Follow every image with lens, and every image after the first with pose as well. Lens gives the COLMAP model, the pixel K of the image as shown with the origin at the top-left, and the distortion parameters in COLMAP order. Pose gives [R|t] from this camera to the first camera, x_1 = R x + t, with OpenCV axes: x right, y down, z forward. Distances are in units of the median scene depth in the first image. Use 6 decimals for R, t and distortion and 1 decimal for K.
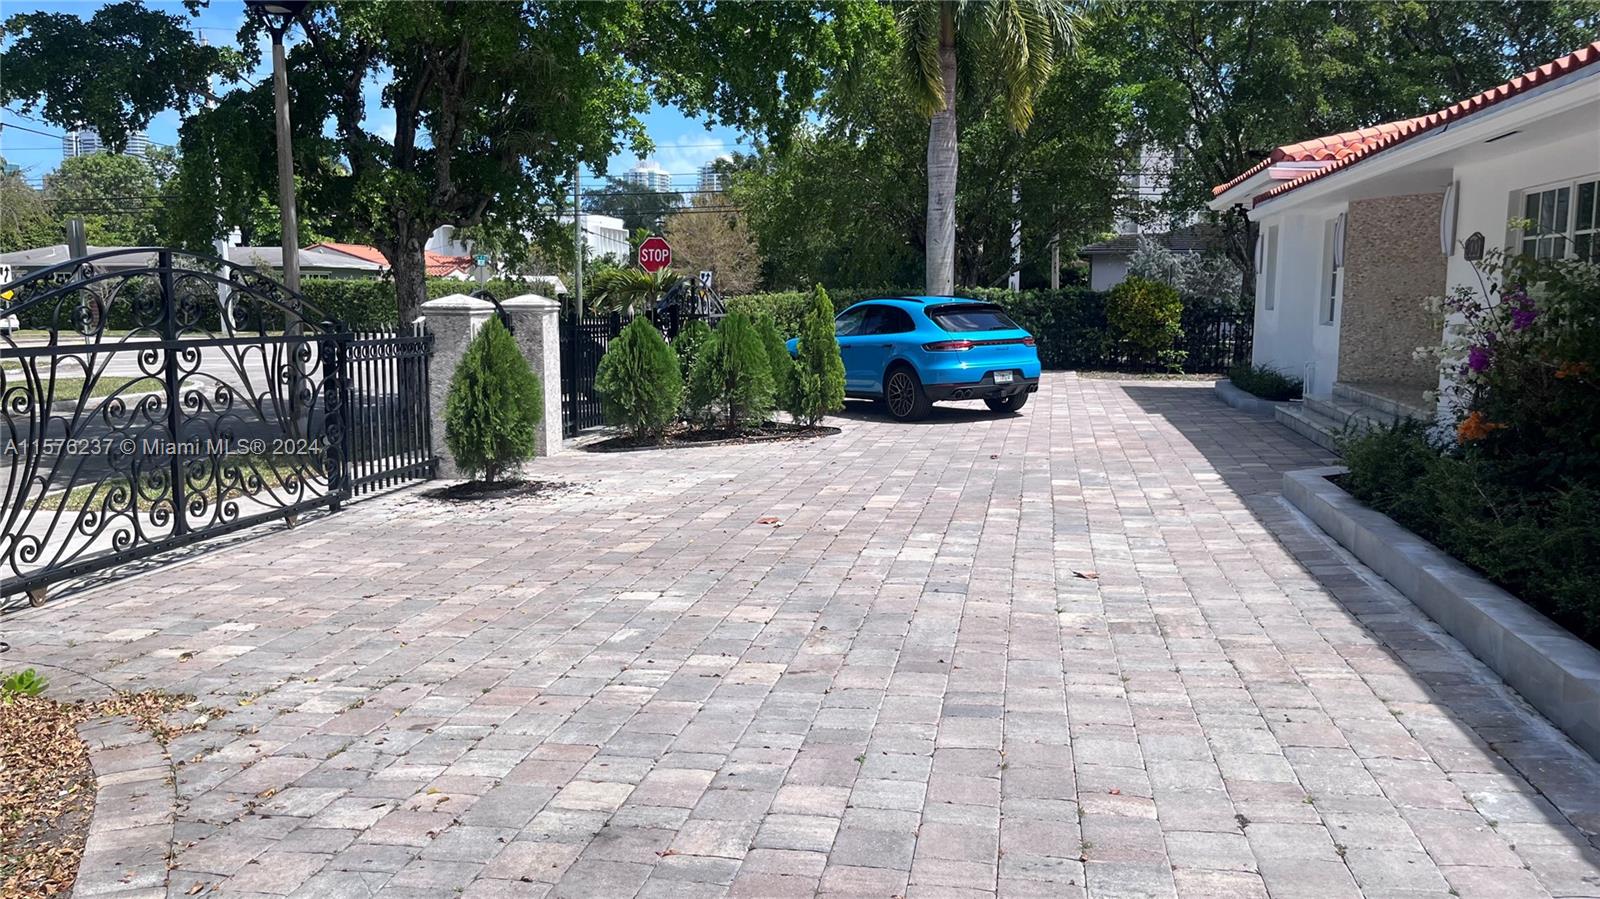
lens RADIAL K [[1220.5, 0, 795.9], [0, 1220.5, 441.9], [0, 0, 1]] dist [0.064030, -0.087682]
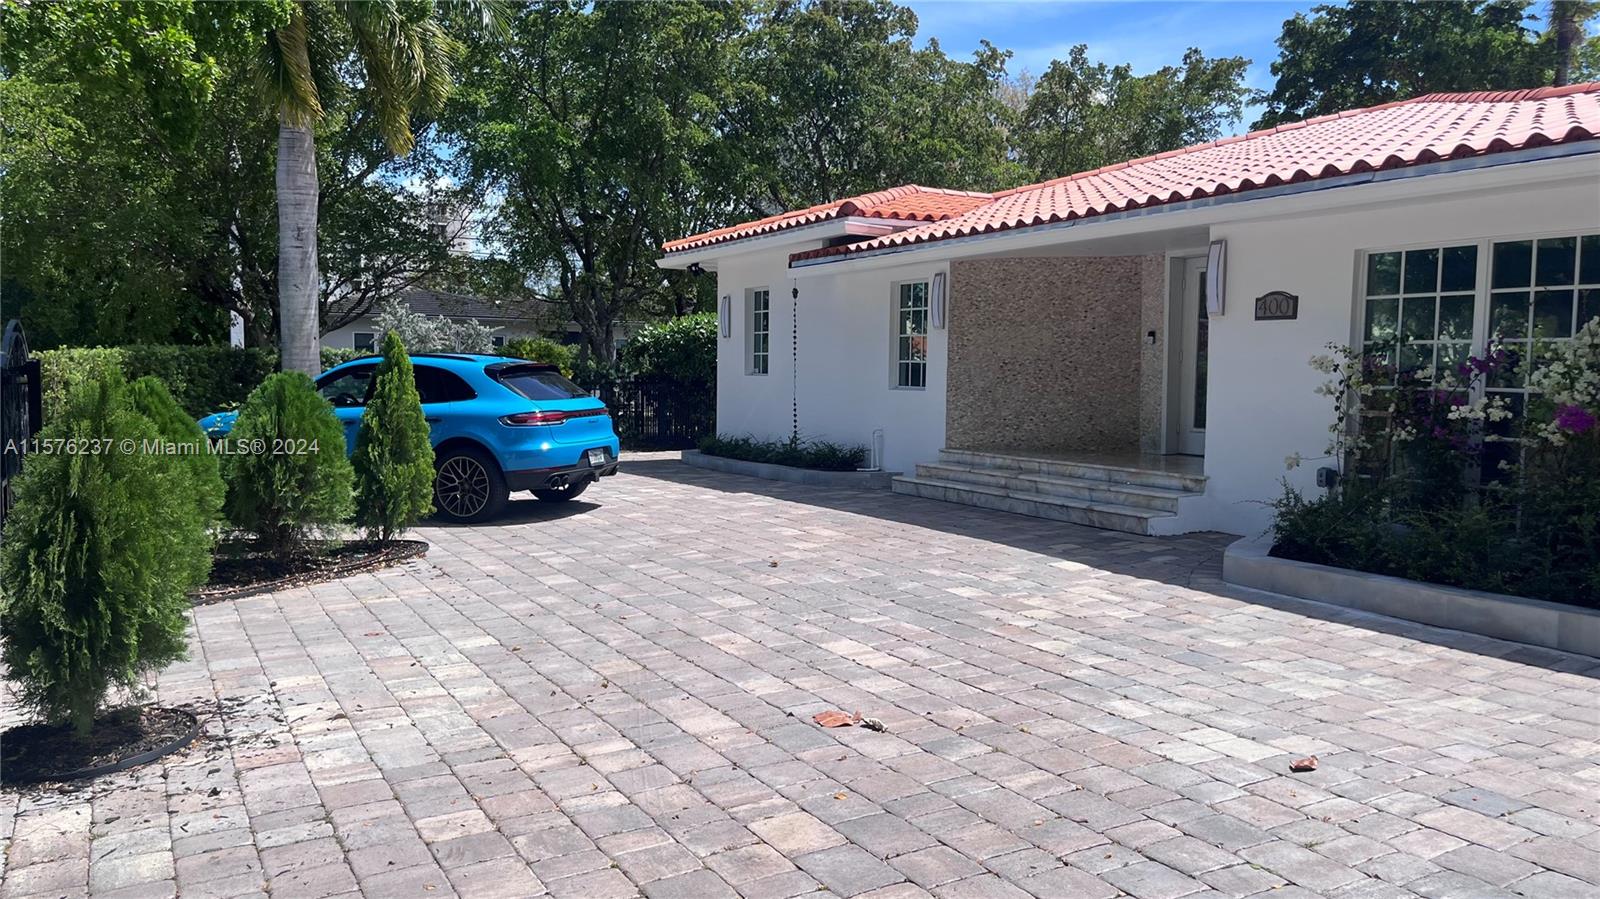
lens RADIAL K [[1220.5, 0, 795.9], [0, 1220.5, 441.9], [0, 0, 1]] dist [0.064030, -0.087682]
pose [[0.764894, -0.033016, 0.643309, -0.544939], [0.069550, 0.997080, -0.031524, -0.067897], [-0.640390, 0.068855, 0.764957, 0.738488]]
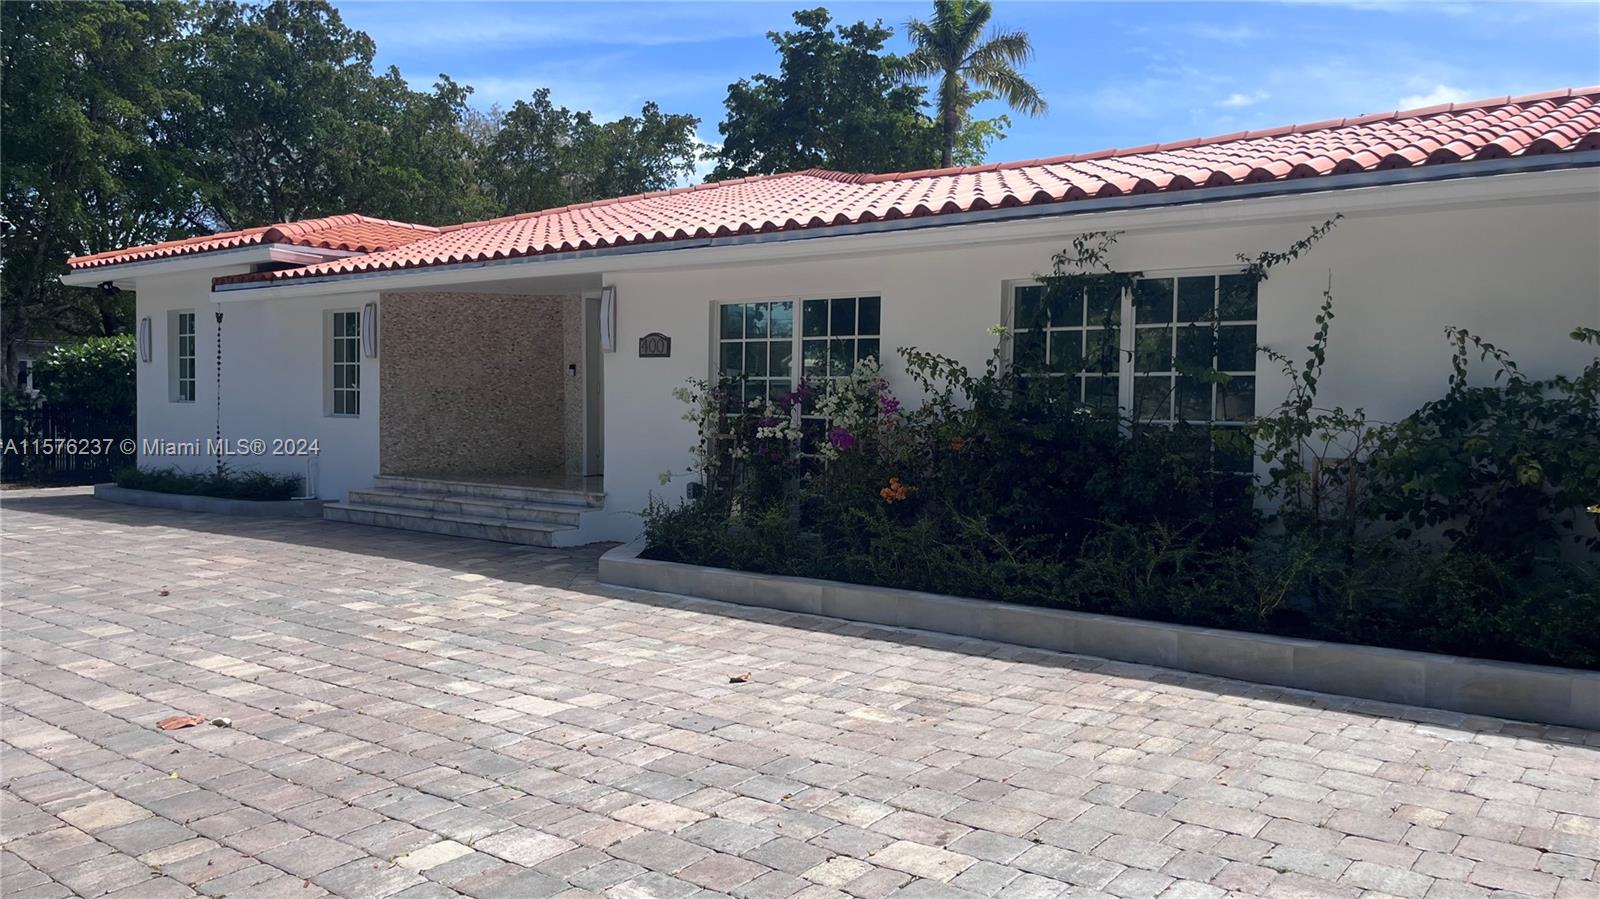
lens RADIAL K [[1220.5, 0, 795.9], [0, 1220.5, 441.9], [0, 0, 1]] dist [0.064030, -0.087682]
pose [[0.452957, -0.024320, 0.891201, -0.587698], [0.095362, 0.995215, -0.021310, -0.047510], [-0.886418, 0.094639, 0.453109, 0.554754]]
